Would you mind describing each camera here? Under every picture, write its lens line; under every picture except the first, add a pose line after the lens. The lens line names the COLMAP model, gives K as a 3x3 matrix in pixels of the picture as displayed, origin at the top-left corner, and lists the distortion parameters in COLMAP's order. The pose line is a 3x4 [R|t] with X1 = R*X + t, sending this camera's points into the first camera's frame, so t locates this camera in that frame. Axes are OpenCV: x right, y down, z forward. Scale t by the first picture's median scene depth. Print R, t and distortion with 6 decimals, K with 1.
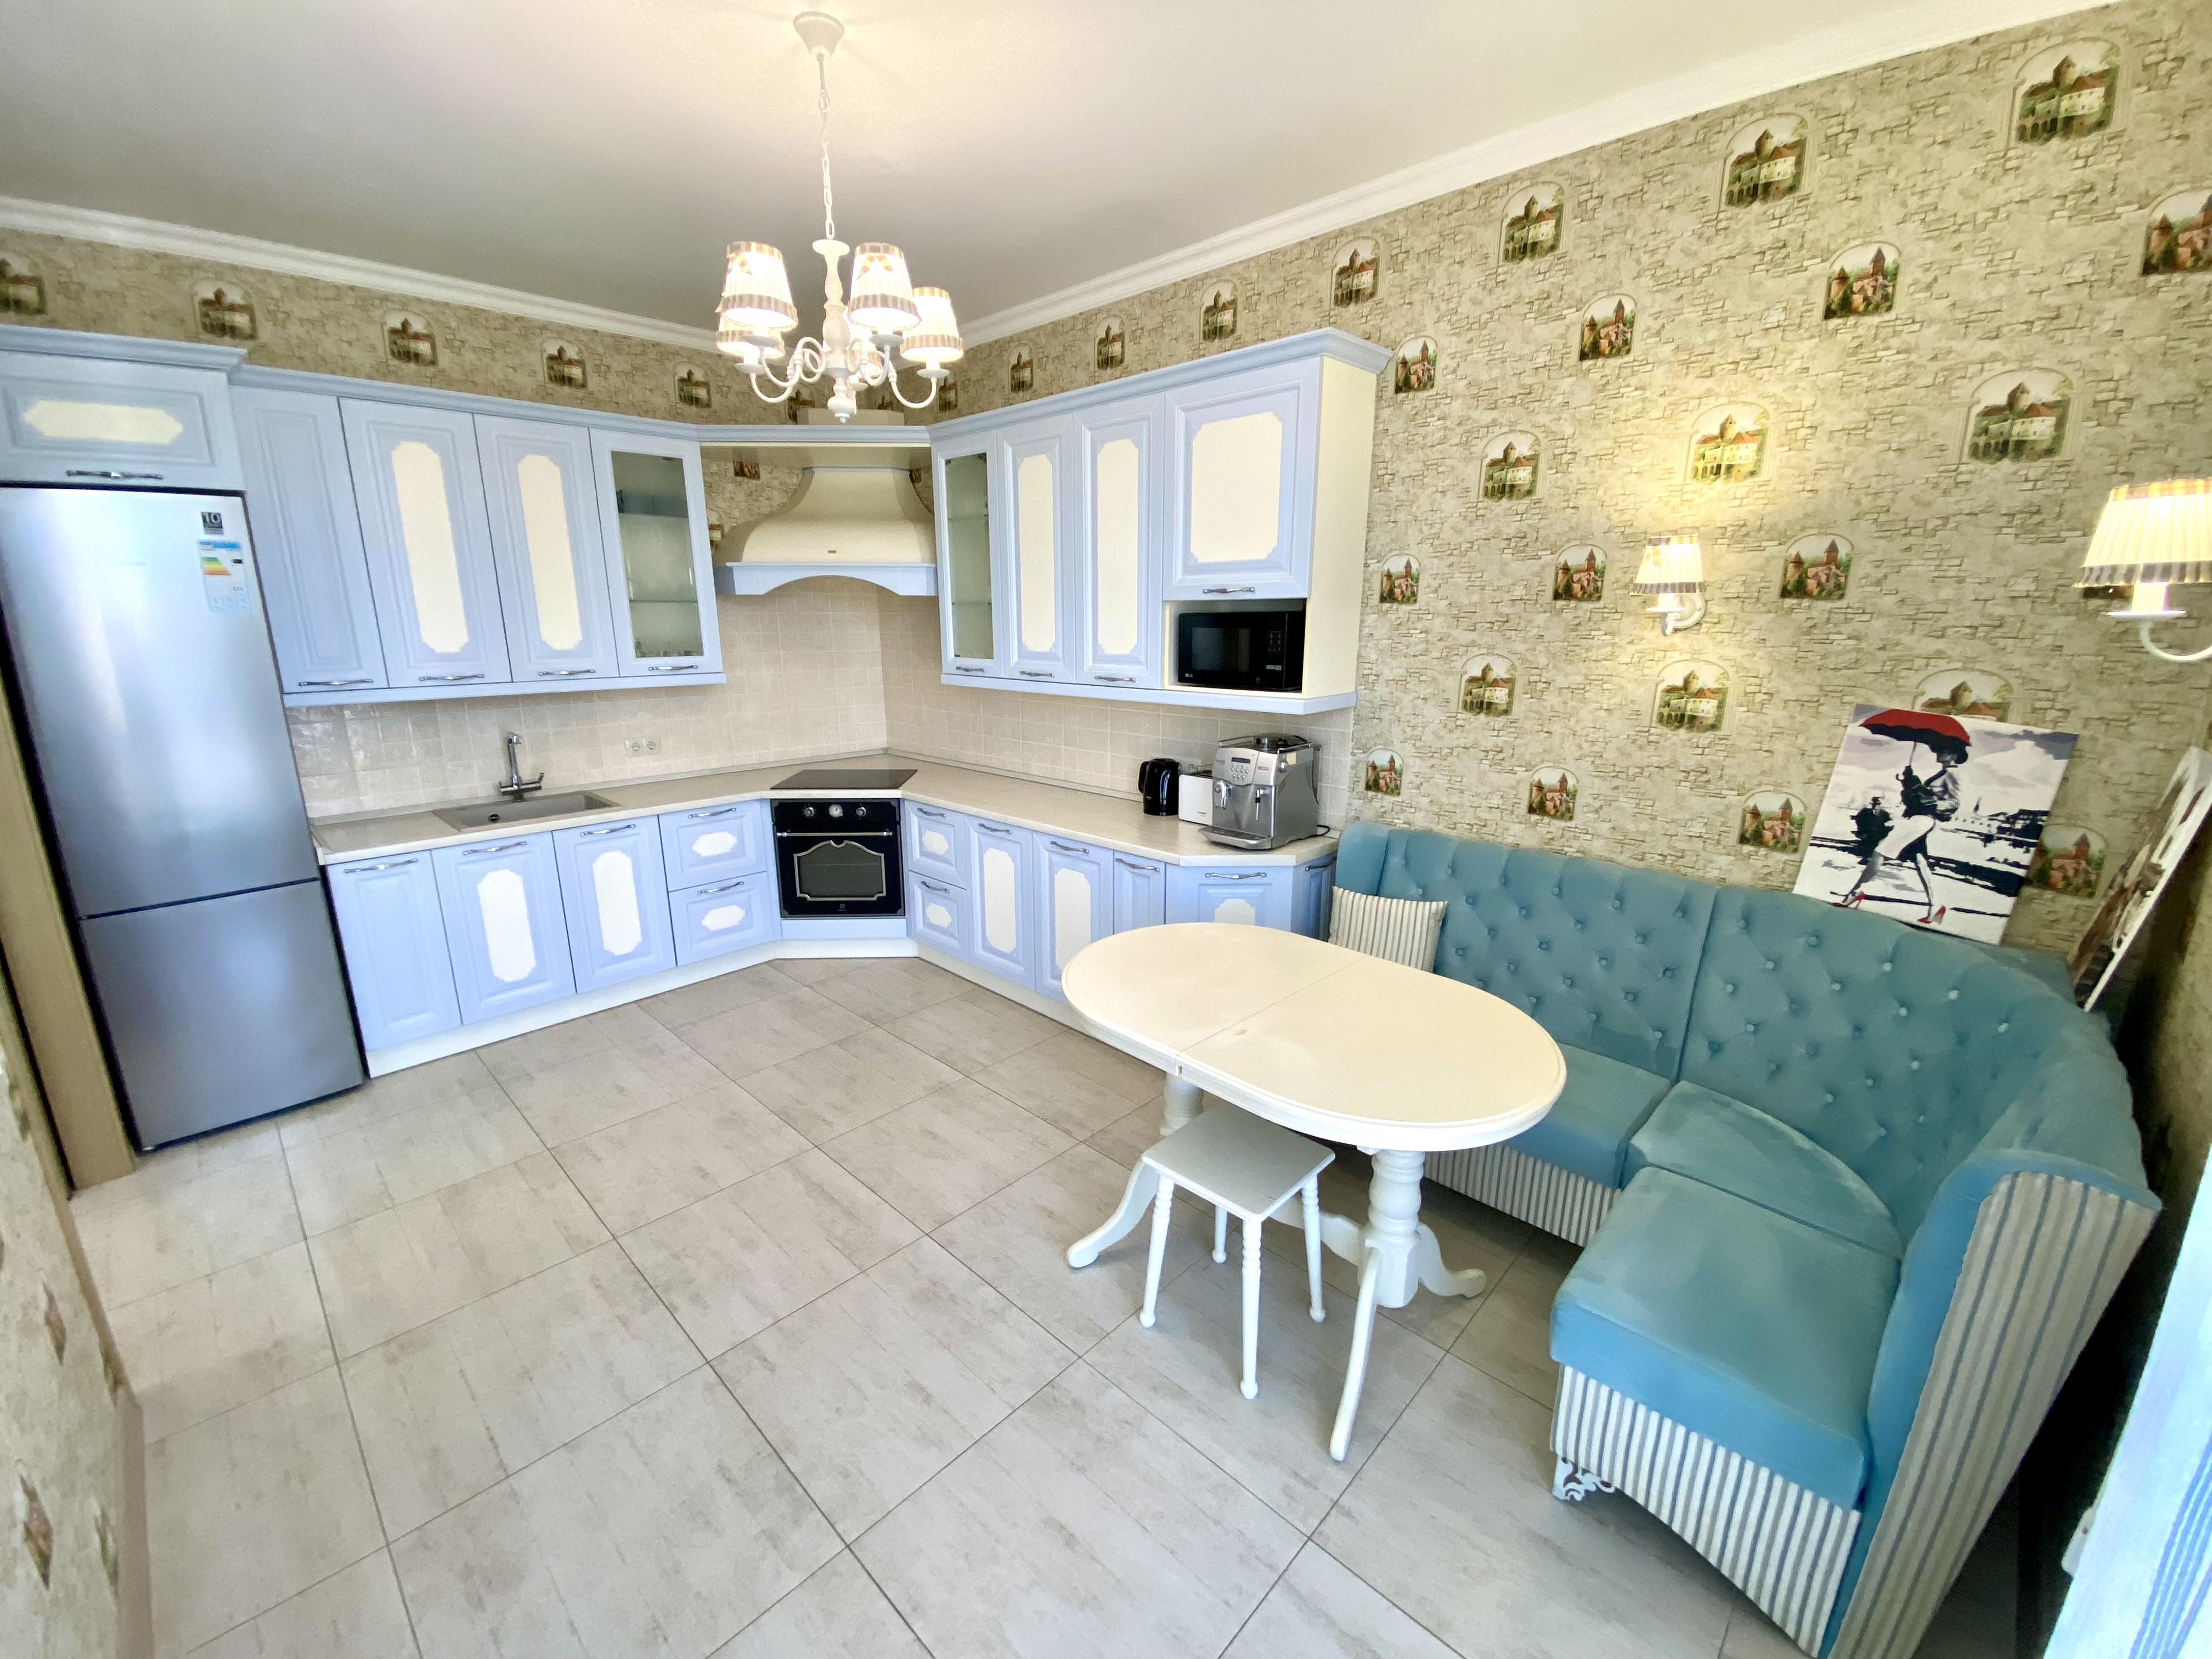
lens RADIAL K [[898.3, 0, 1094.6], [0, 898.3, 829.0], [0, 0, 1]] dist [-0.002829, -0.011412]
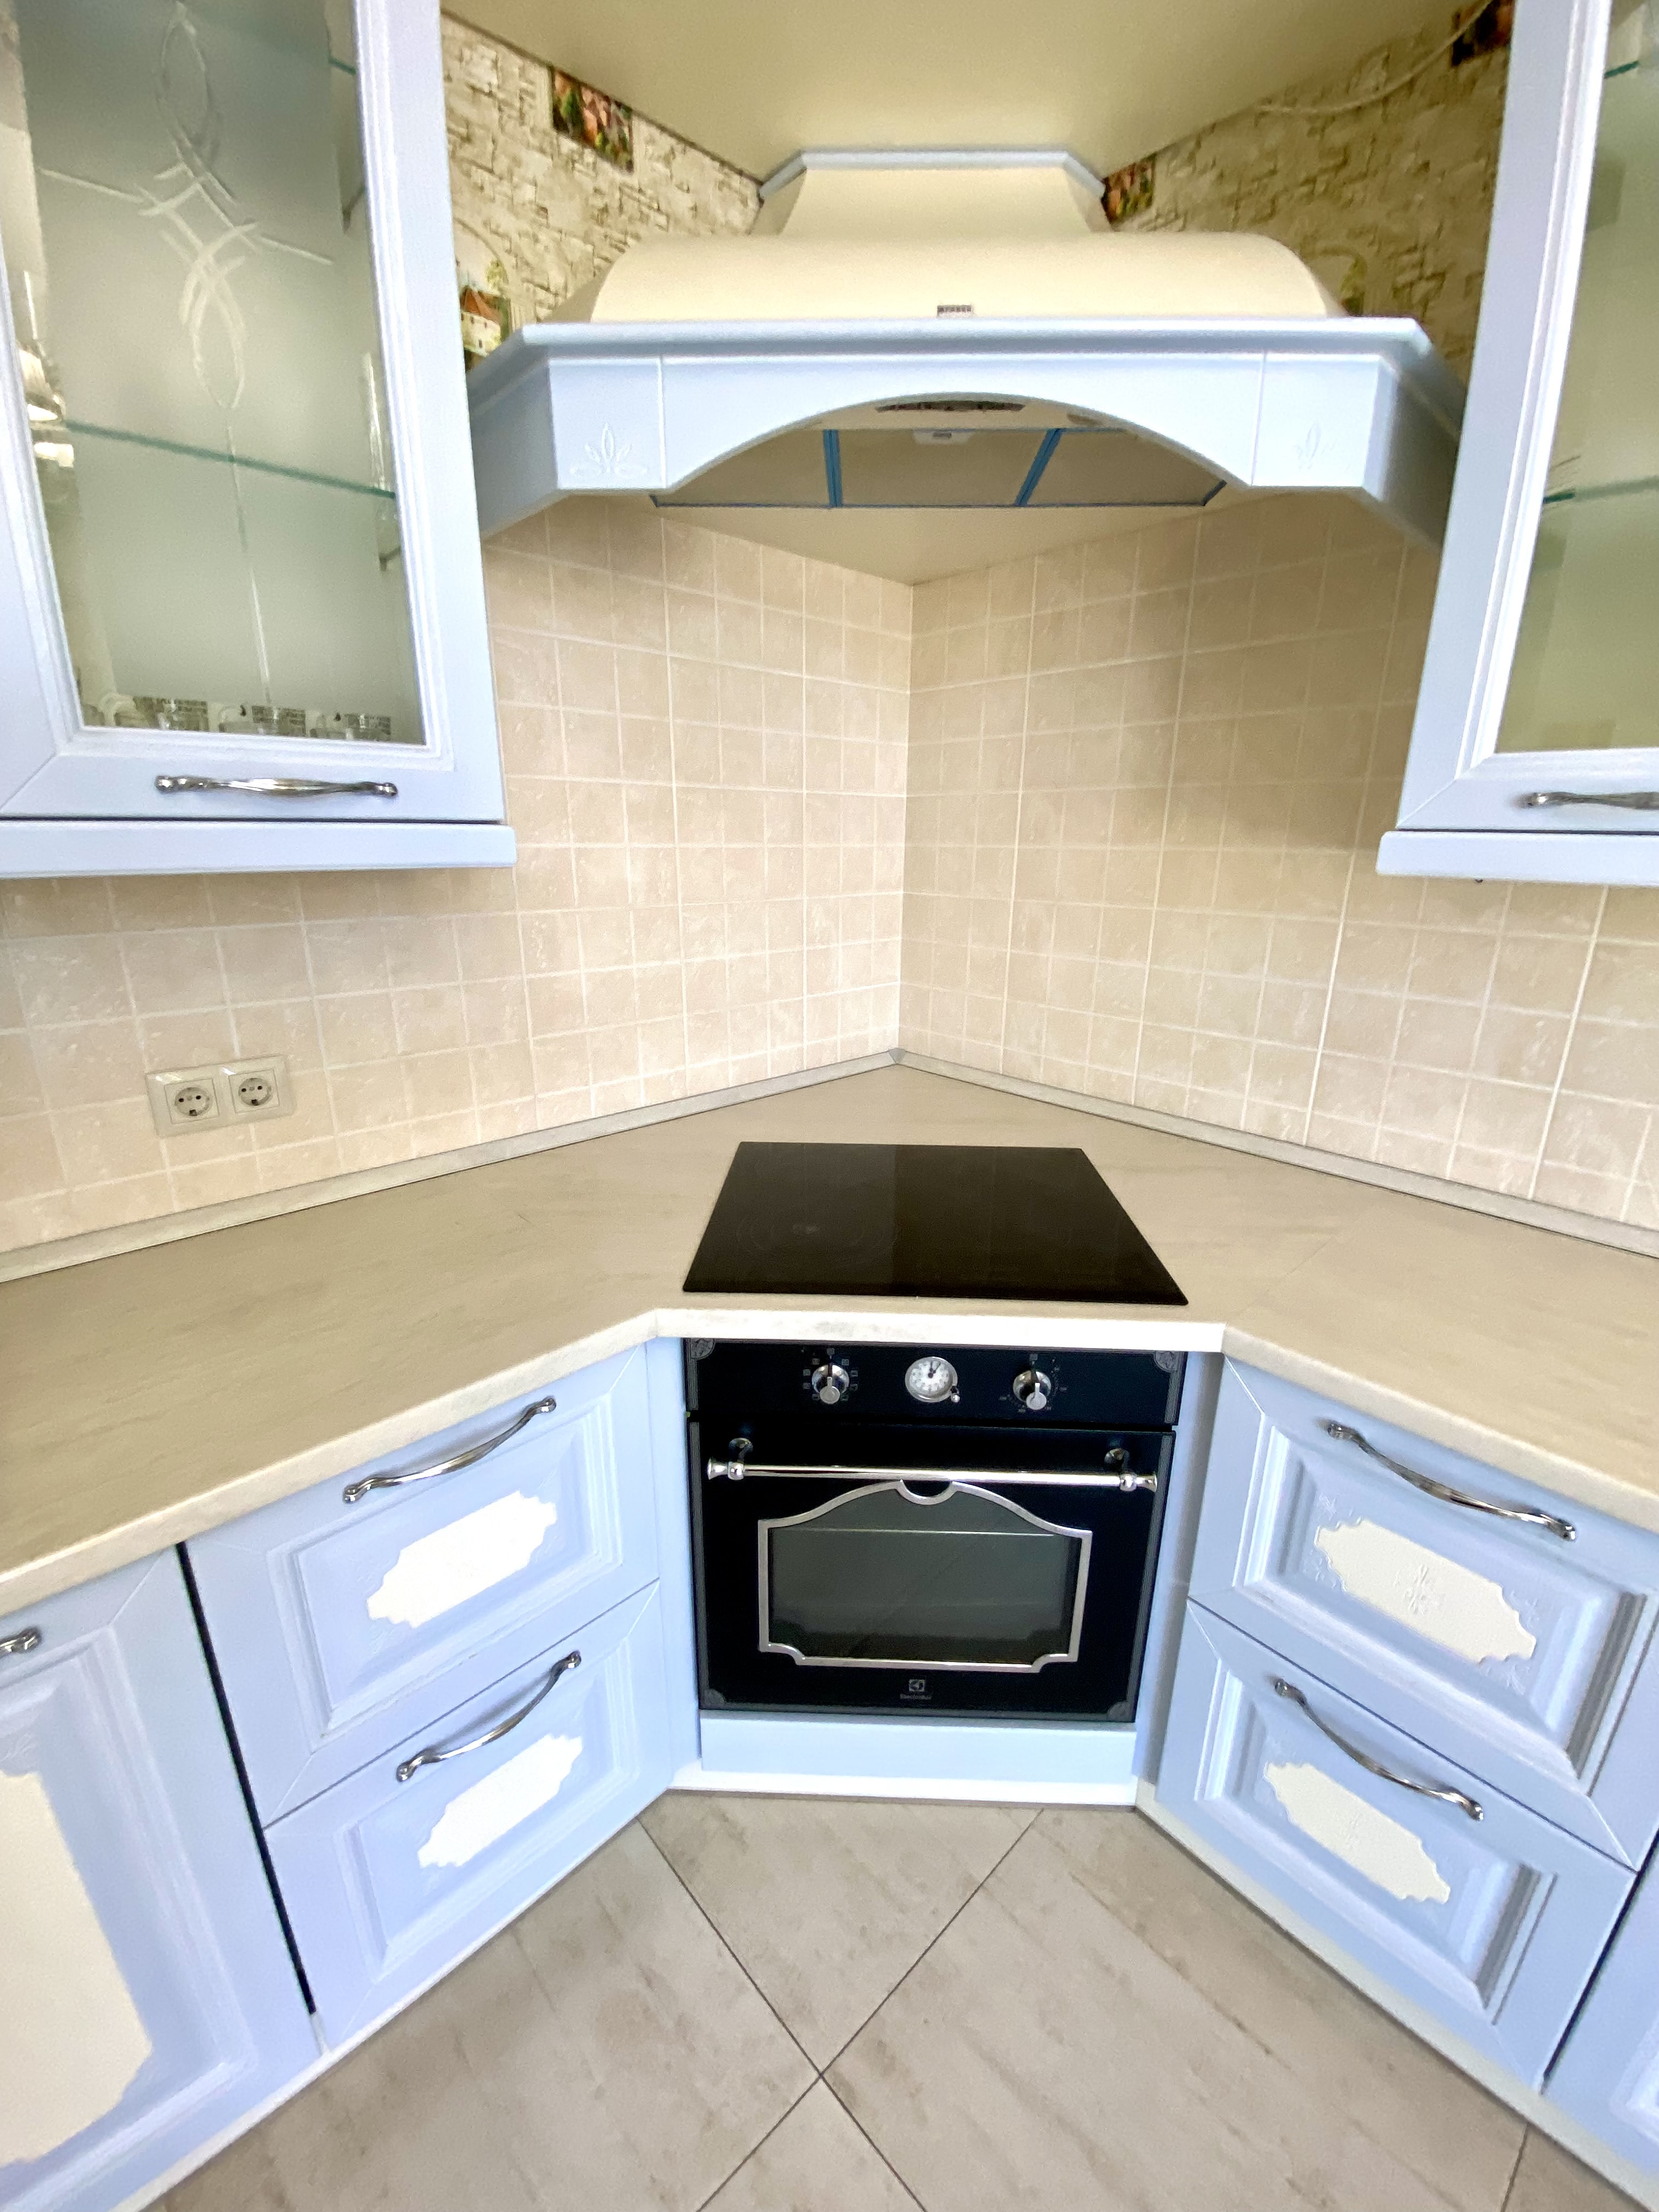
lens RADIAL K [[898.3, 0, 818.8], [0, 898.3, 1099.0], [0, 0, 1]] dist [-0.002829, -0.011412]
pose [[0.997249, 0.026421, -0.069251, -0.471023], [-0.022686, 0.998273, 0.054181, -0.173894], [0.070563, -0.052461, 0.996127, 1.159528]]
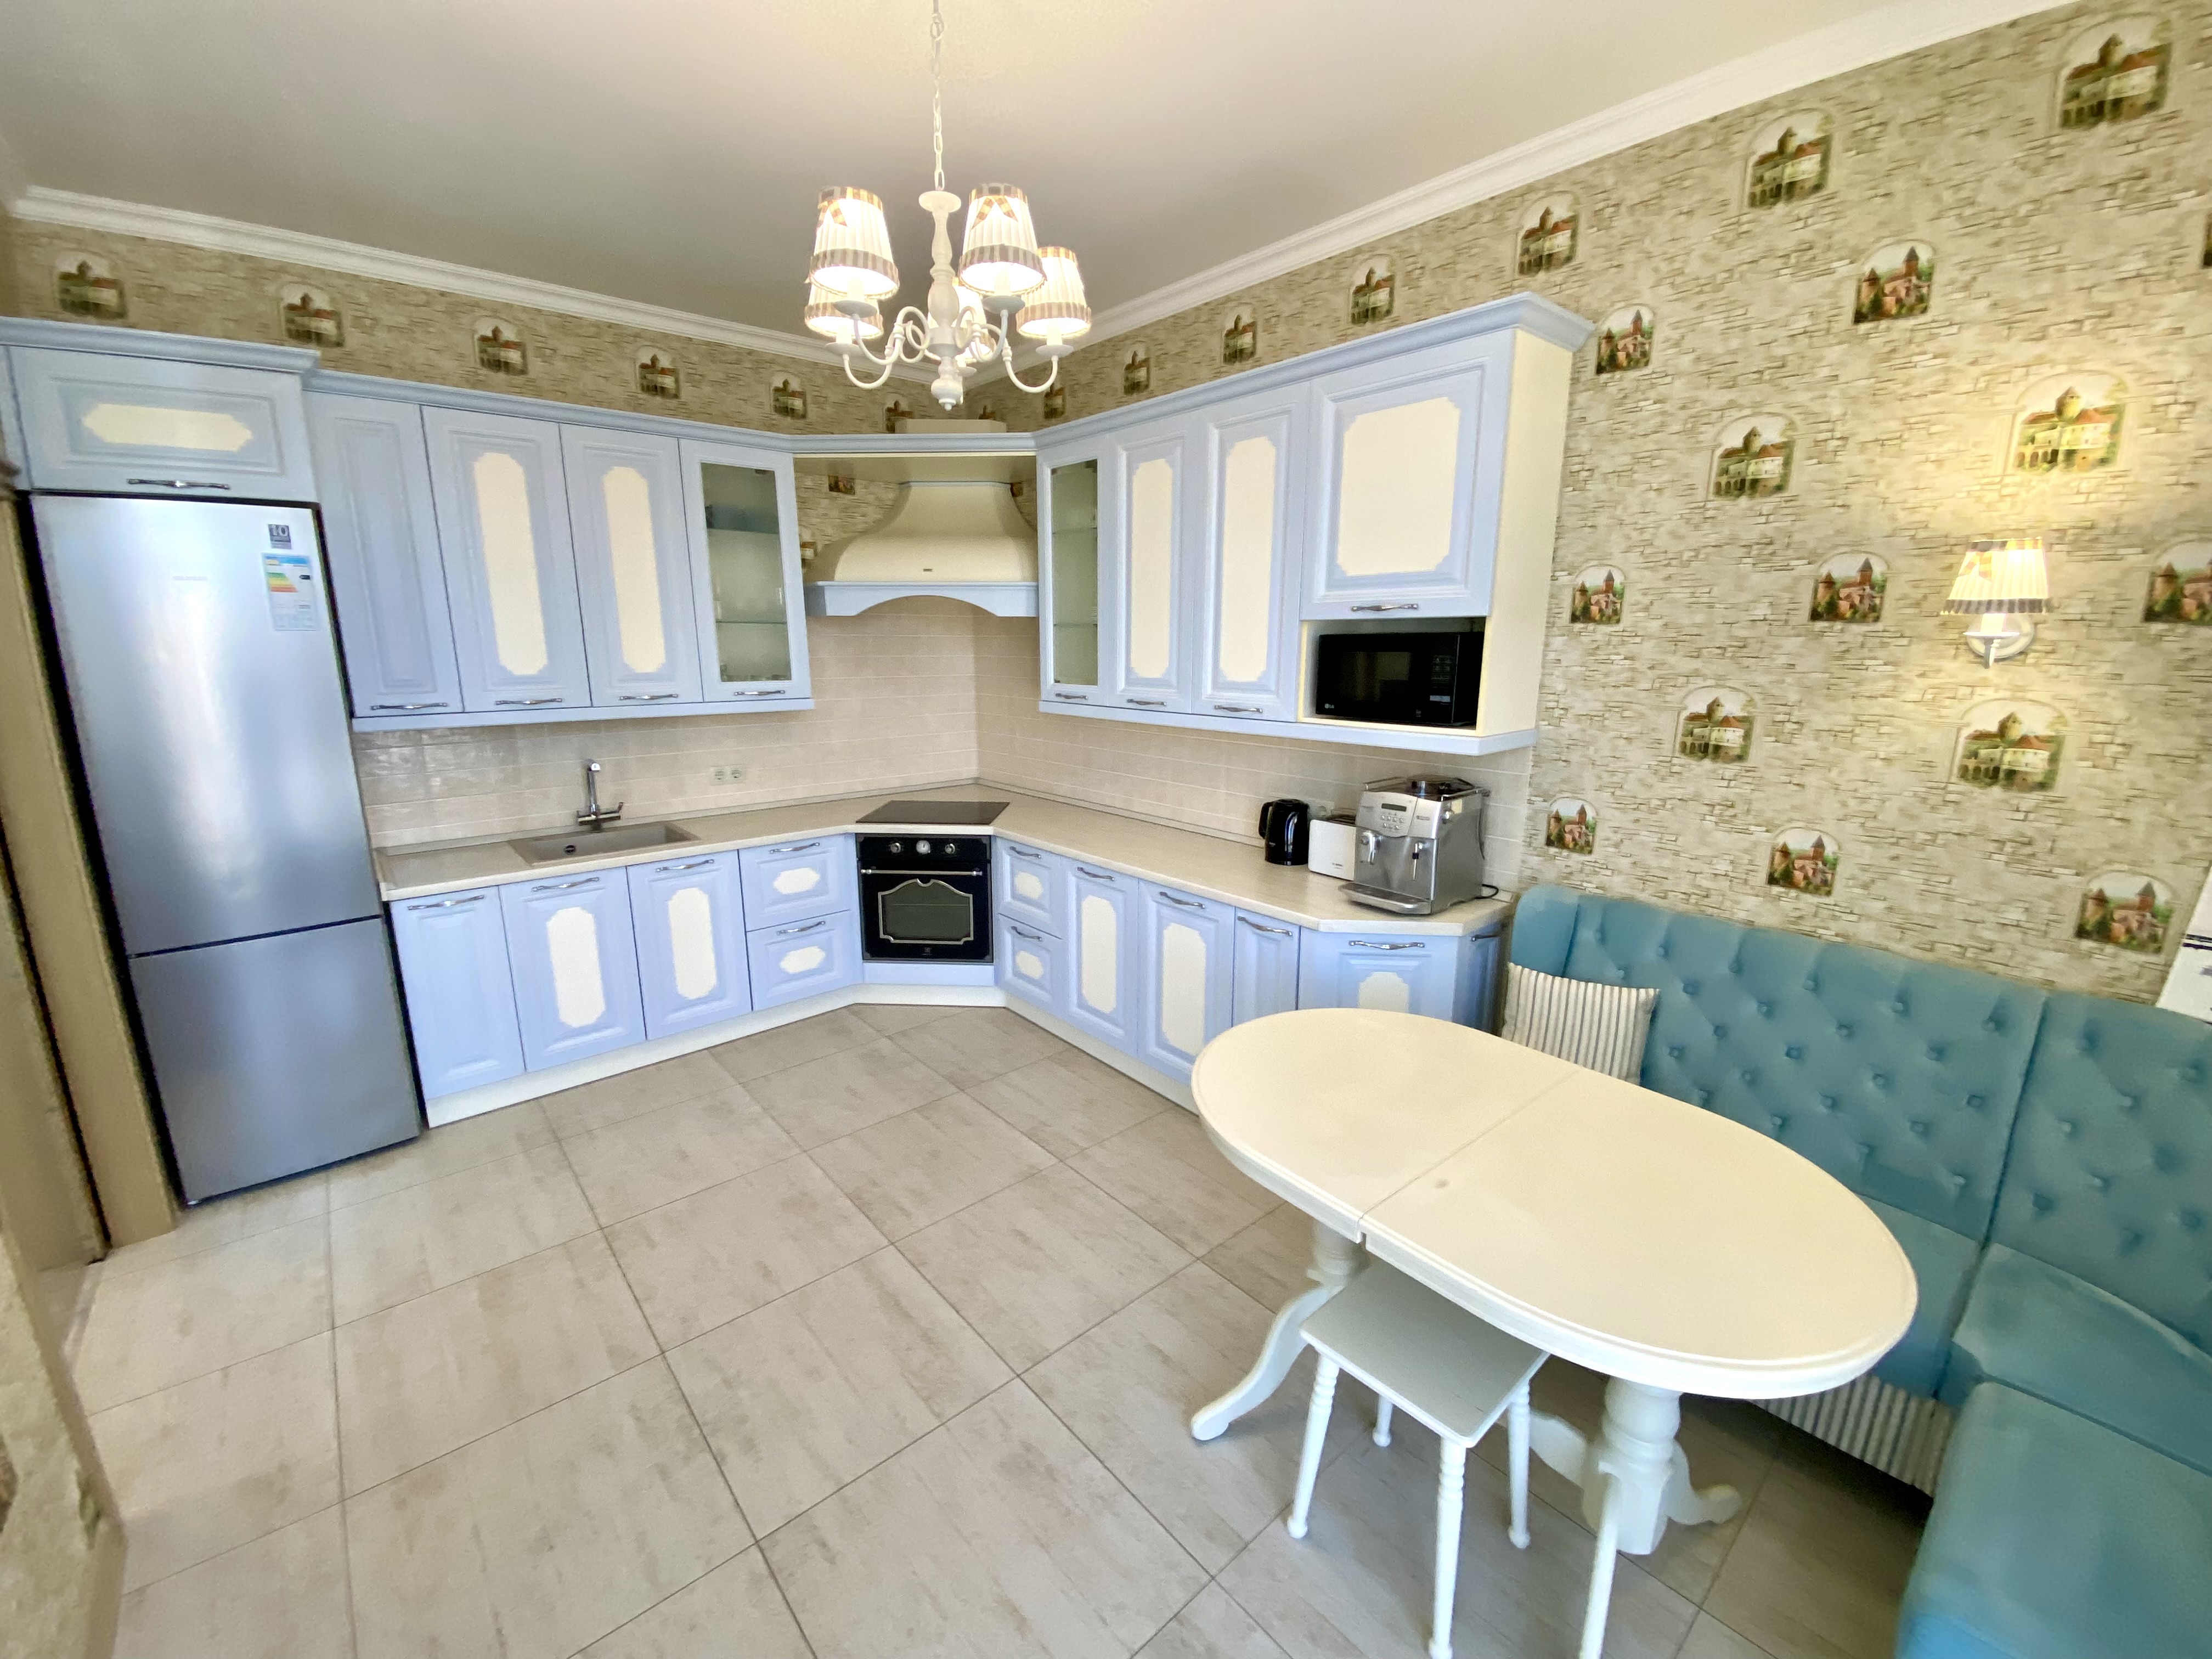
lens RADIAL K [[898.3, 0, 1088.2], [0, 898.3, 827.9], [0, 0, 1]] dist [-0.002829, -0.011412]
pose [[0.995211, 0.022001, -0.095242, -0.049130], [-0.024334, 0.999430, -0.023403, -0.035353], [0.094673, 0.025609, 0.995179, 0.147635]]
